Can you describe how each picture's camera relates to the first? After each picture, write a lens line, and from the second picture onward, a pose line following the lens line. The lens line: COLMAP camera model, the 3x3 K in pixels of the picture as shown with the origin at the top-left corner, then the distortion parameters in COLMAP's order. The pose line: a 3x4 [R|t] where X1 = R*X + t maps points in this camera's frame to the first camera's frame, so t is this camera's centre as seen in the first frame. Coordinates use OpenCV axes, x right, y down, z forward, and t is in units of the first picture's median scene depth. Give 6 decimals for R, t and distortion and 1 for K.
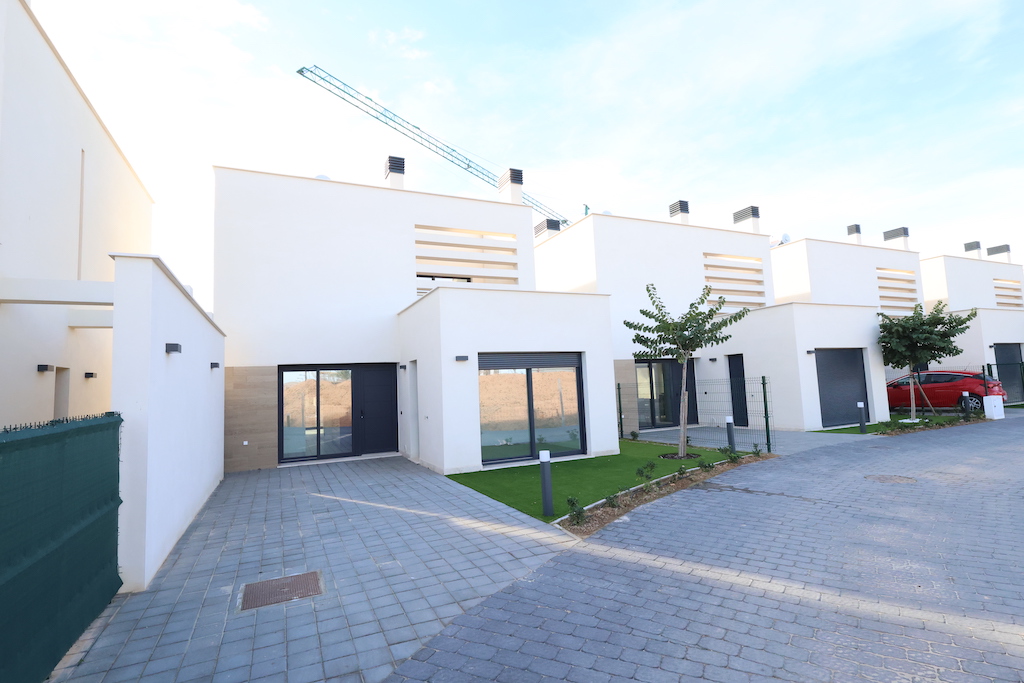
lens RADIAL K [[497.9, 0, 512.0], [0, 497.9, 341.5], [0, 0, 1]] dist [0.001258, 0.000035]
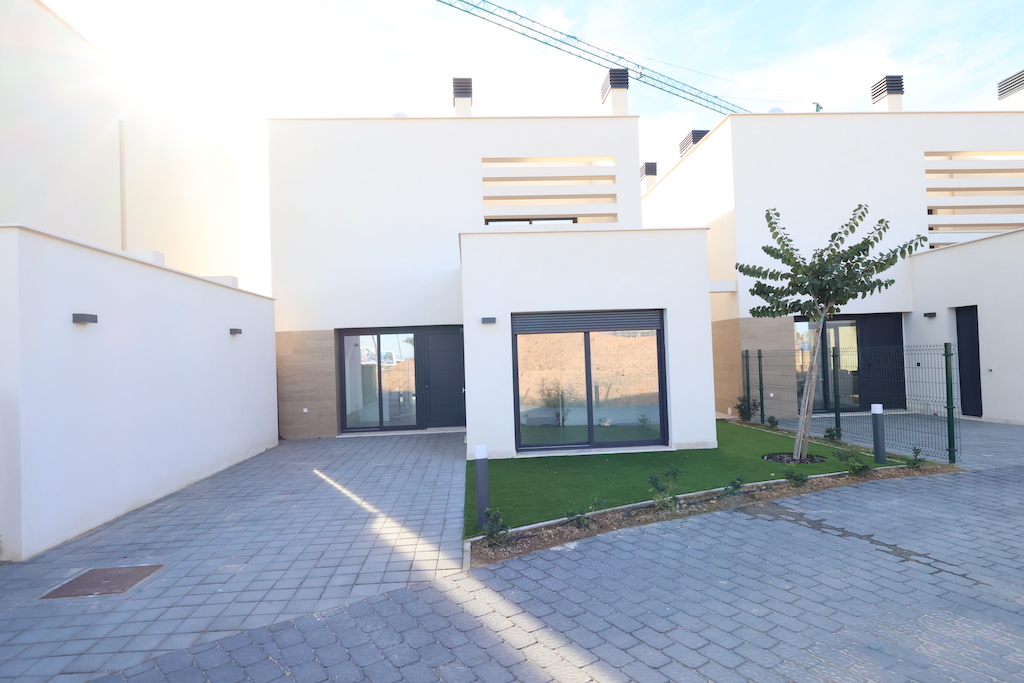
lens RADIAL K [[577.6, 0, 512.0], [0, 577.6, 341.5], [0, 0, 1]] dist [0.004060, 0.001327]
pose [[0.933851, 0.001960, -0.357656, 0.239971], [0.026788, 0.996793, 0.075408, -0.001837], [0.356657, -0.080000, 0.930804, 0.117364]]
